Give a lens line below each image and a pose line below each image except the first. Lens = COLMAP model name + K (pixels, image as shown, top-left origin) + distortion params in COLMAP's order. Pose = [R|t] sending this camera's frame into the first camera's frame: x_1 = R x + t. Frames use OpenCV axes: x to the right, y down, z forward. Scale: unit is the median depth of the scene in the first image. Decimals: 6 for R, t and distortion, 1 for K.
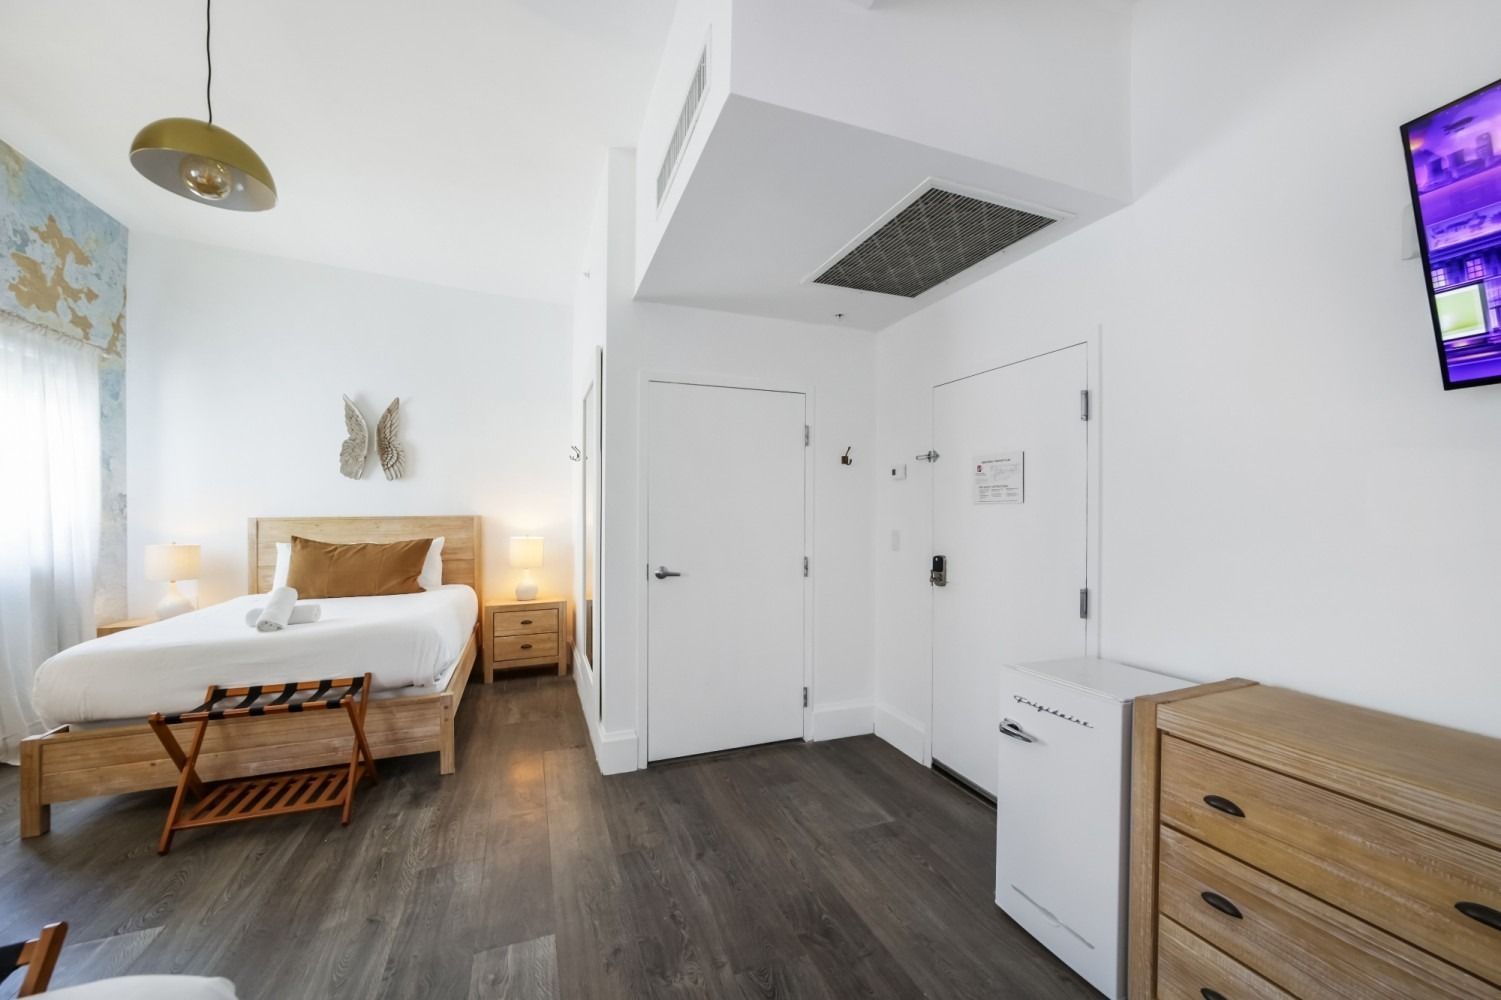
lens RADIAL K [[586.4, 0, 751.2], [0, 586.4, 510.3], [0, 0, 1]] dist [-0.029021, 0.010246]
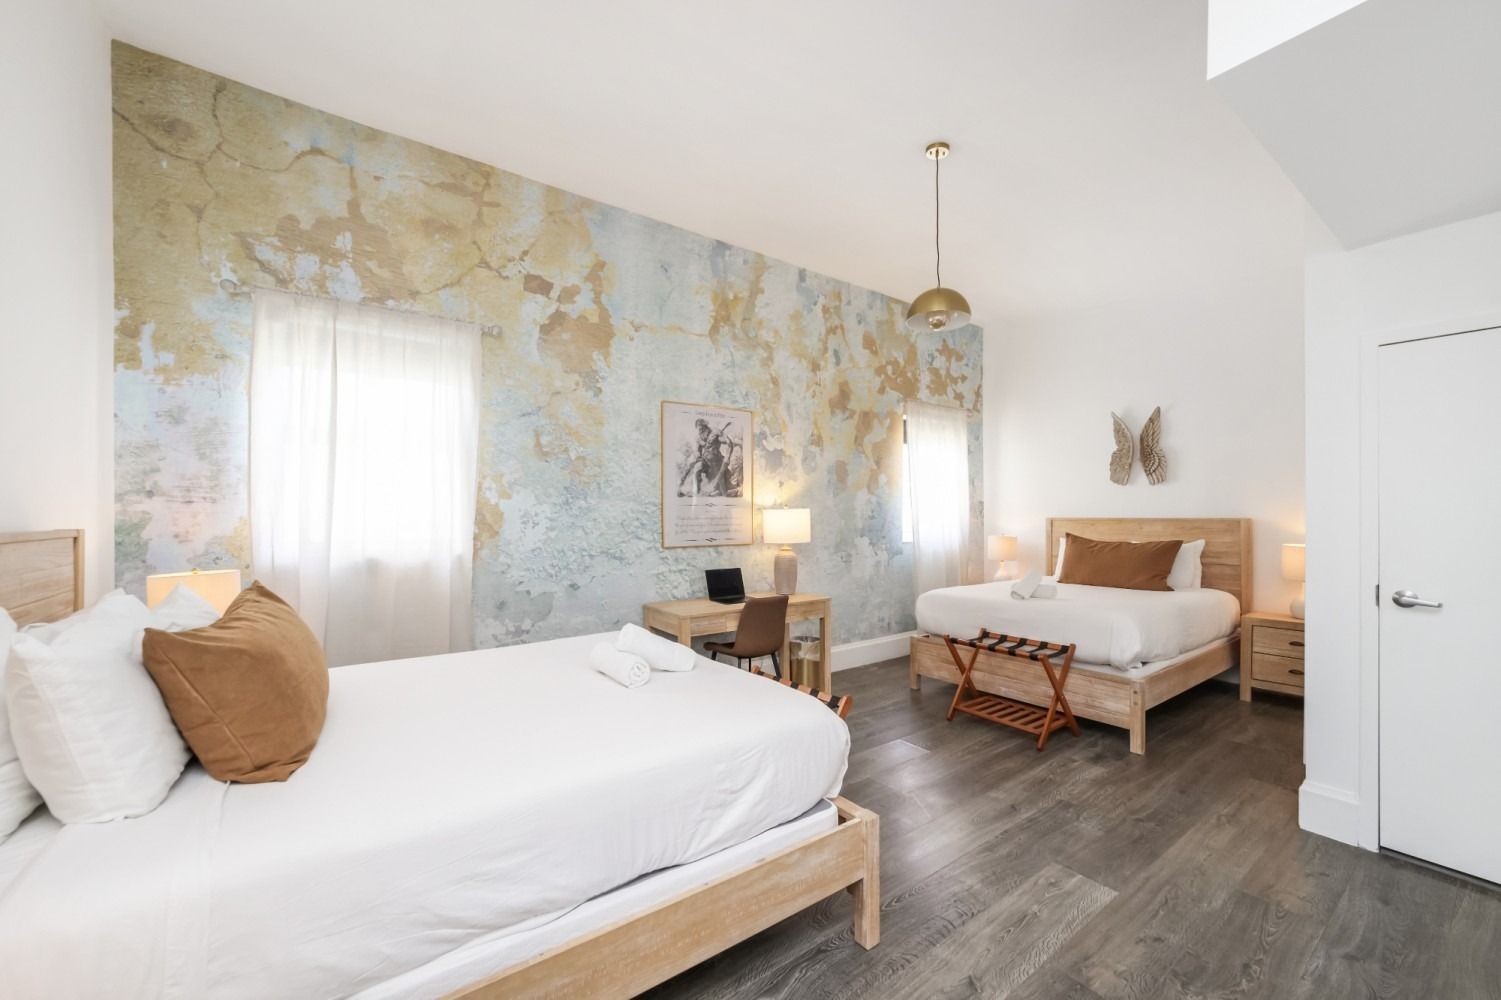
lens RADIAL K [[586.4, 0, 751.2], [0, 586.4, 510.3], [0, 0, 1]] dist [-0.029021, 0.010246]
pose [[0.250095, -0.000961, -0.968221, 0.383080], [-0.001604, 0.999998, -0.001407, -0.002435], [0.968220, 0.001905, 0.250093, 0.022356]]
